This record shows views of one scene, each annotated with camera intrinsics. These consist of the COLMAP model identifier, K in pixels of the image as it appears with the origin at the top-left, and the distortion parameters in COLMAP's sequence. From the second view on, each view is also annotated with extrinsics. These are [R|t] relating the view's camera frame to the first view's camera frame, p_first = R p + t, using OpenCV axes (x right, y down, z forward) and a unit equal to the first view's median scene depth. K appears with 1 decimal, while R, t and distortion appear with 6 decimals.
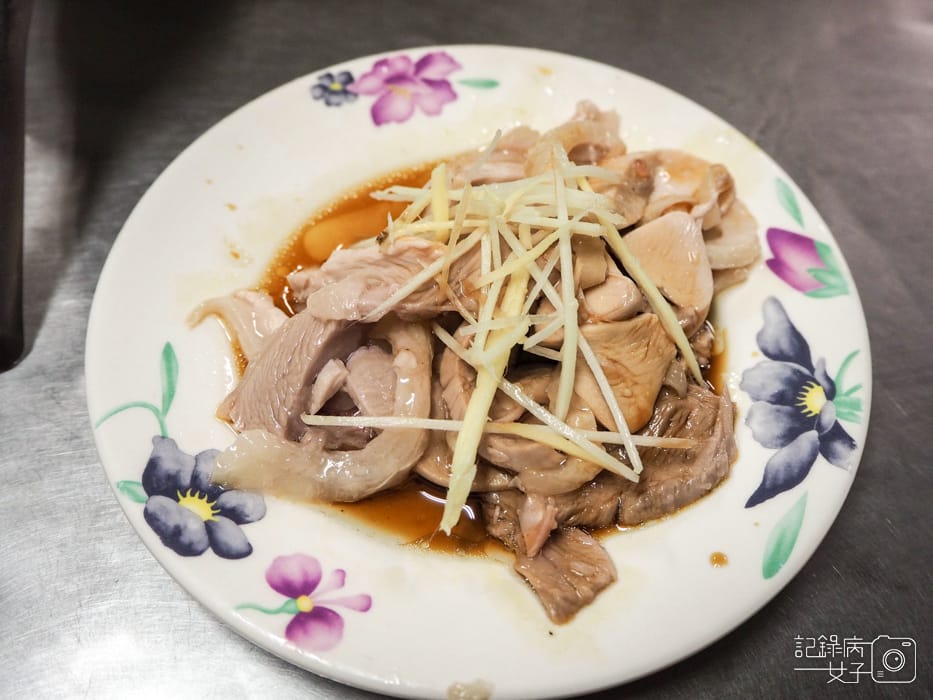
lens RADIAL K [[1052.6, 0, 466.5], [0, 1052.6, 350.0], [0, 0, 1]] dist [0.006260, 0.006255]
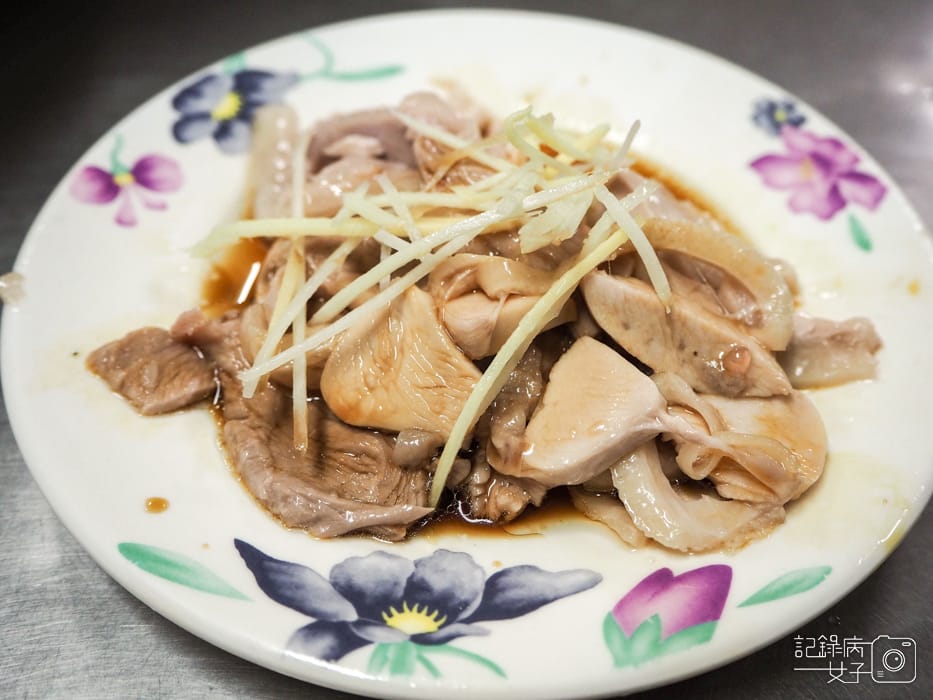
lens RADIAL K [[1052.6, 0, 466.5], [0, 1052.6, 350.0], [0, 0, 1]] dist [0.006260, 0.006255]
pose [[0.163538, 0.739642, -0.652828, 0.635580], [-0.841355, 0.450111, 0.299202, -0.253547], [0.515147, 0.500329, 0.695912, 0.467718]]
